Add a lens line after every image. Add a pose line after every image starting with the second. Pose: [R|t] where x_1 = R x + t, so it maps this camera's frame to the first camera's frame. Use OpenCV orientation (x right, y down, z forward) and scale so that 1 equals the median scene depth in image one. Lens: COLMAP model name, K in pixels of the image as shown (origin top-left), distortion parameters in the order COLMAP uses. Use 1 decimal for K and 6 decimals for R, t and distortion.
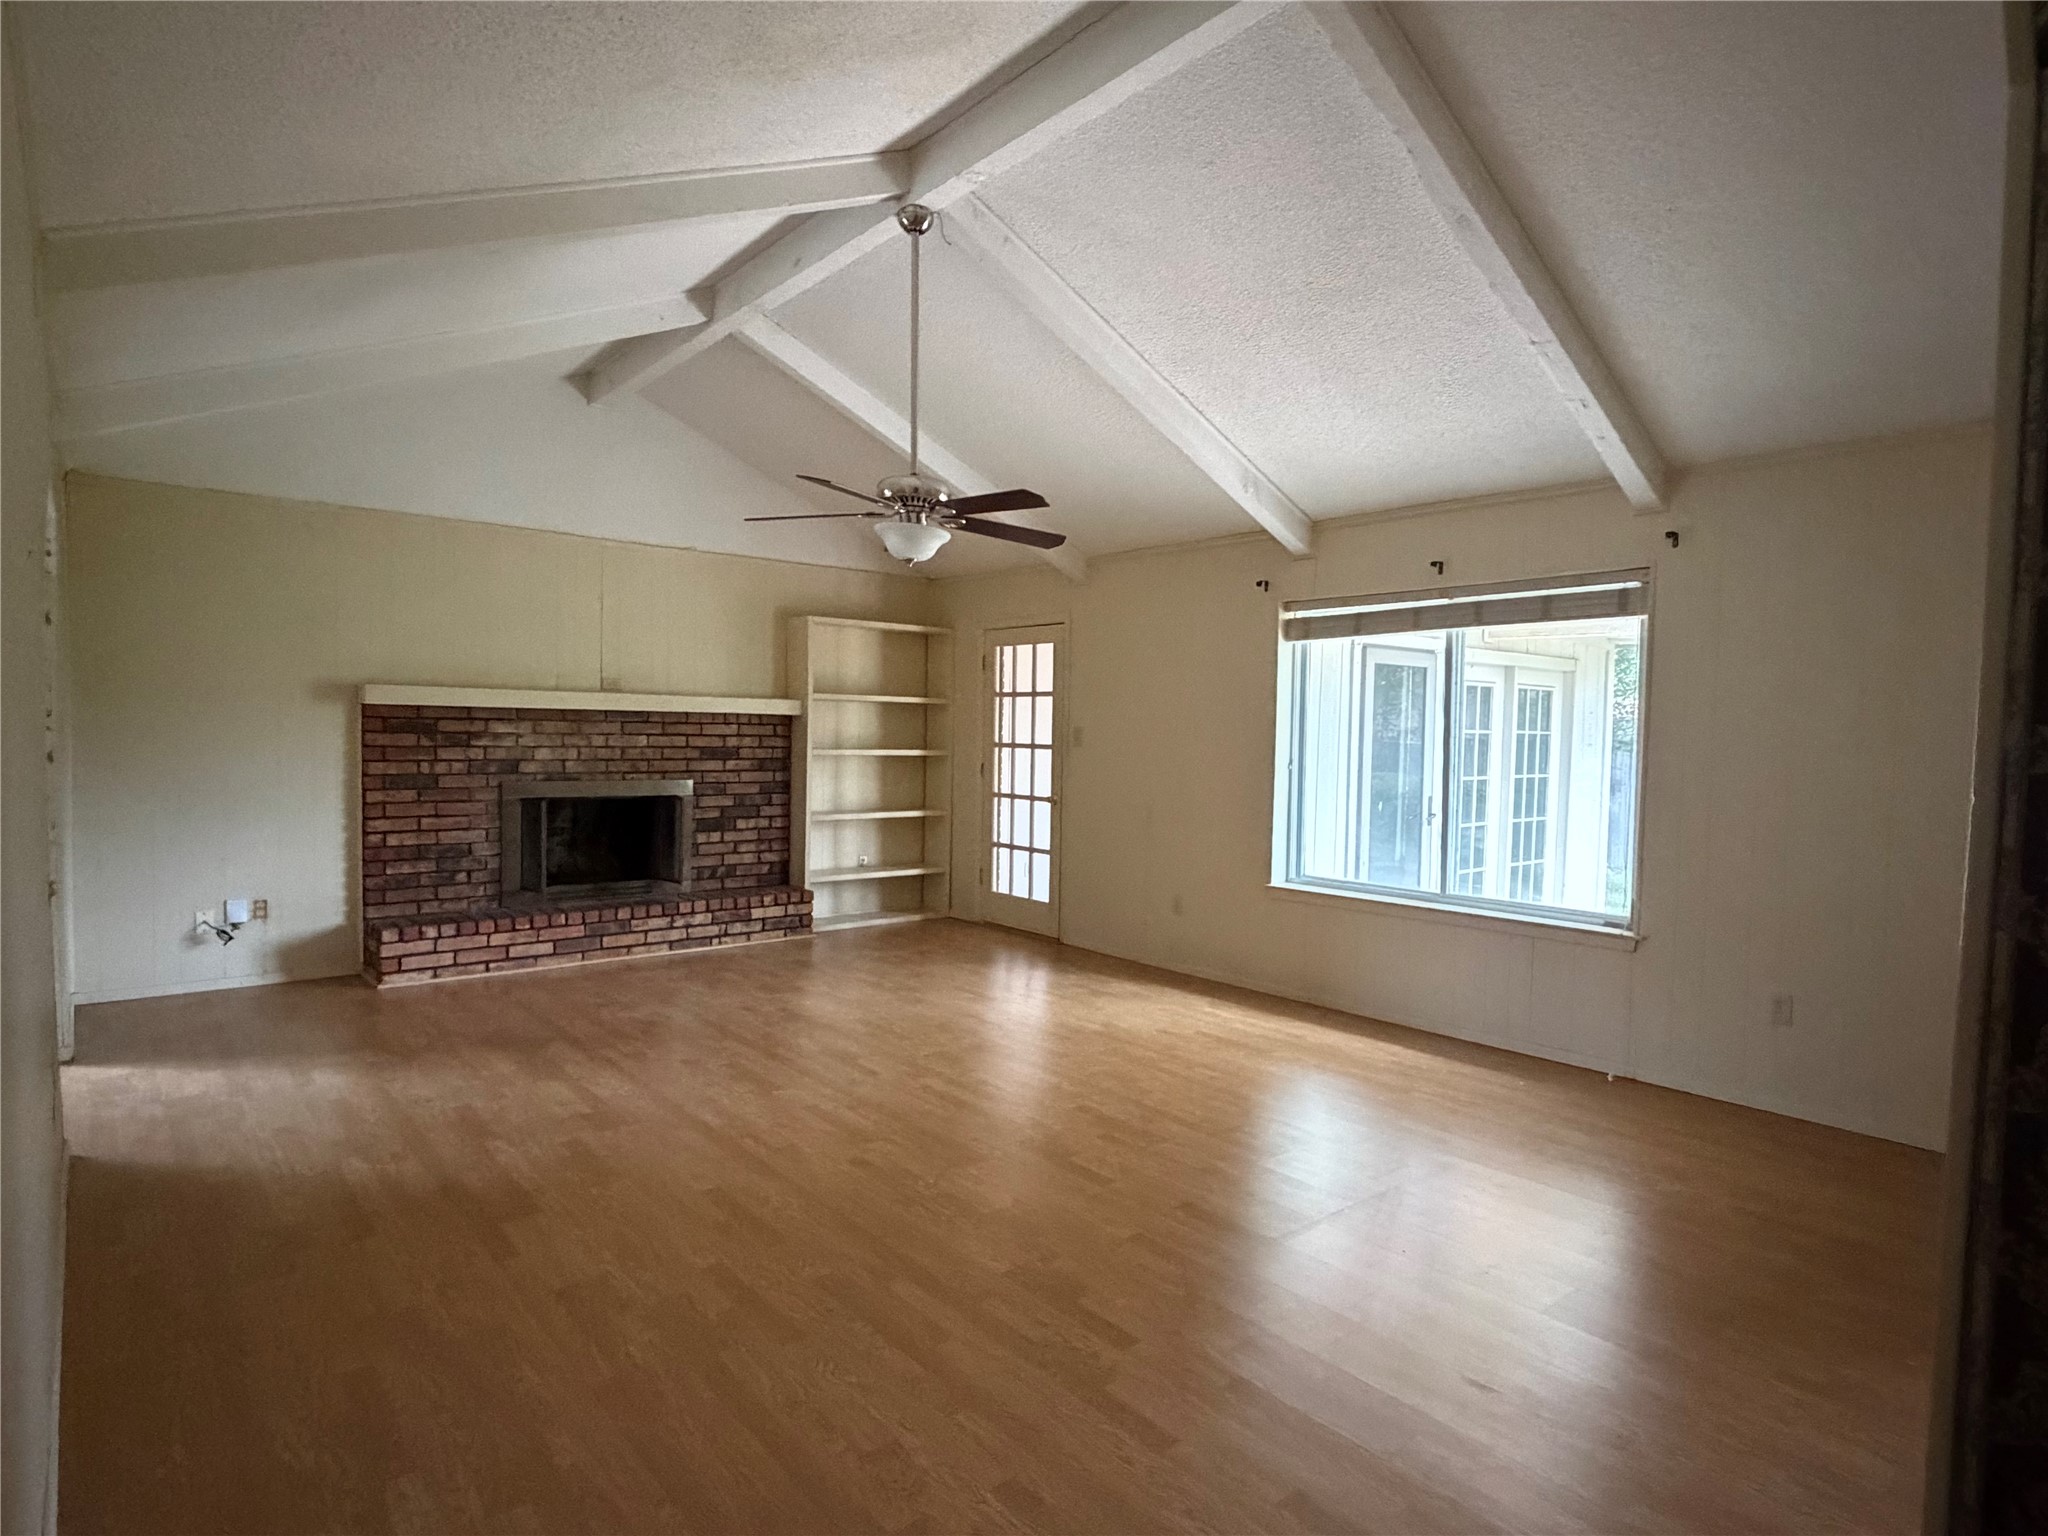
lens RADIAL K [[1105.1, 0, 1024.0], [0, 1105.1, 768.0], [0, 0, 1]] dist [-0.004183, -0.000542]
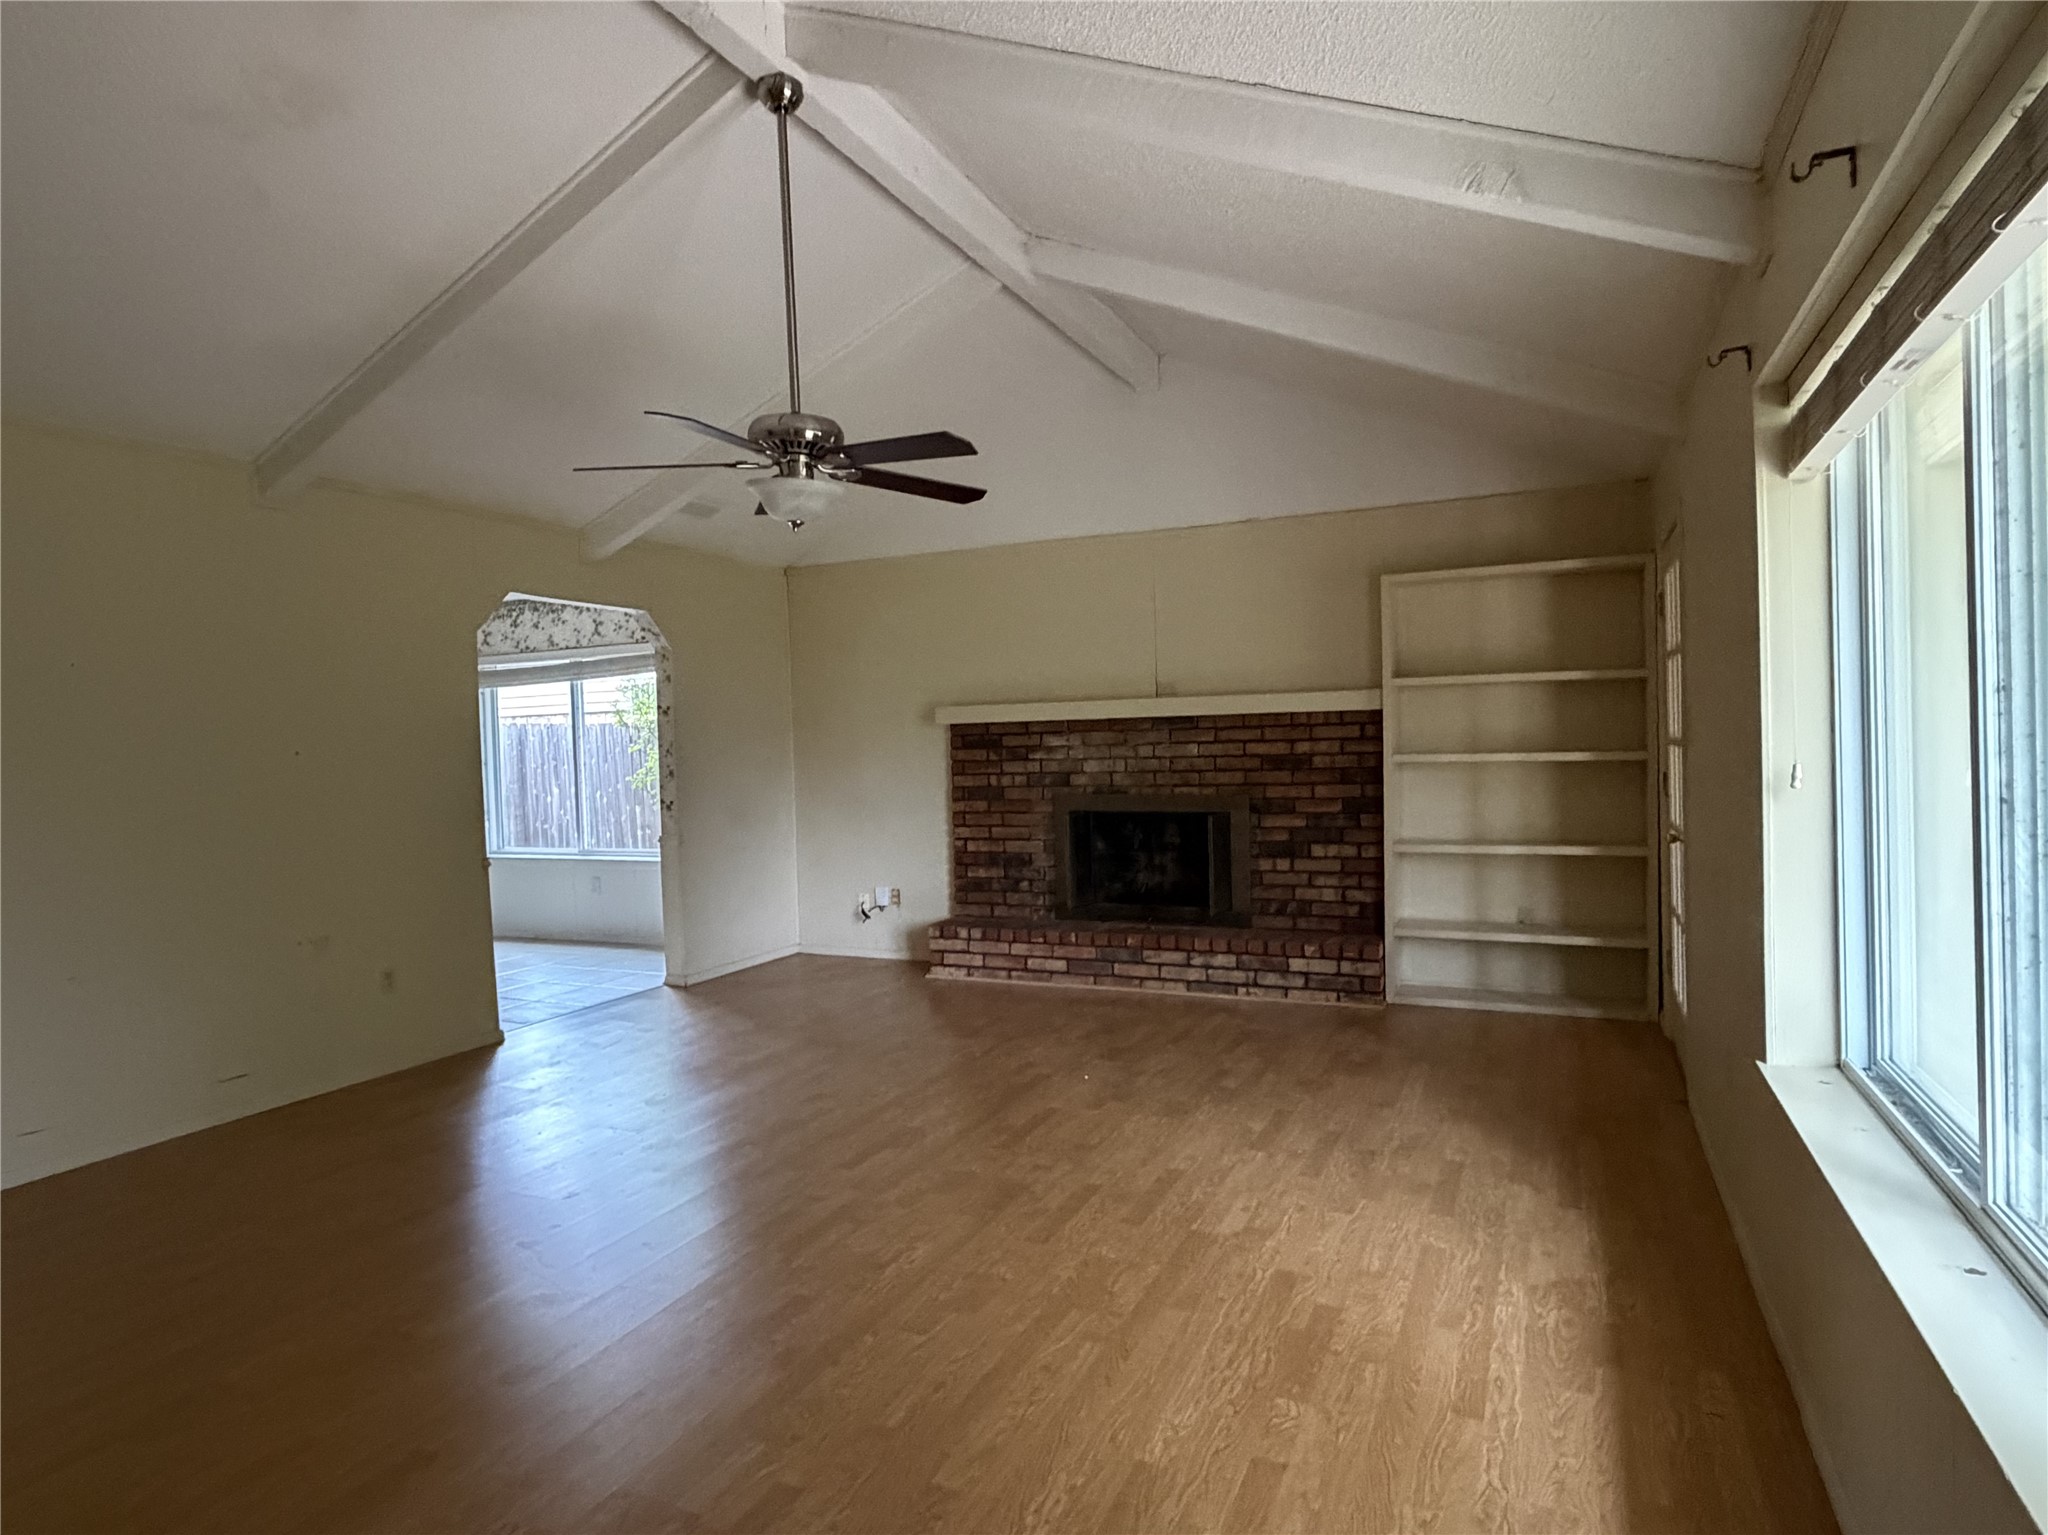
lens RADIAL K [[1163.4, 0, 1024.0], [0, 1163.4, 767.5], [0, 0, 1]] dist [0.003526, 0.000542]
pose [[0.422899, -0.006398, -0.906154, 0.461125], [0.004445, 0.999978, -0.004986, -0.006605], [0.906166, -0.001919, 0.422918, 0.505262]]
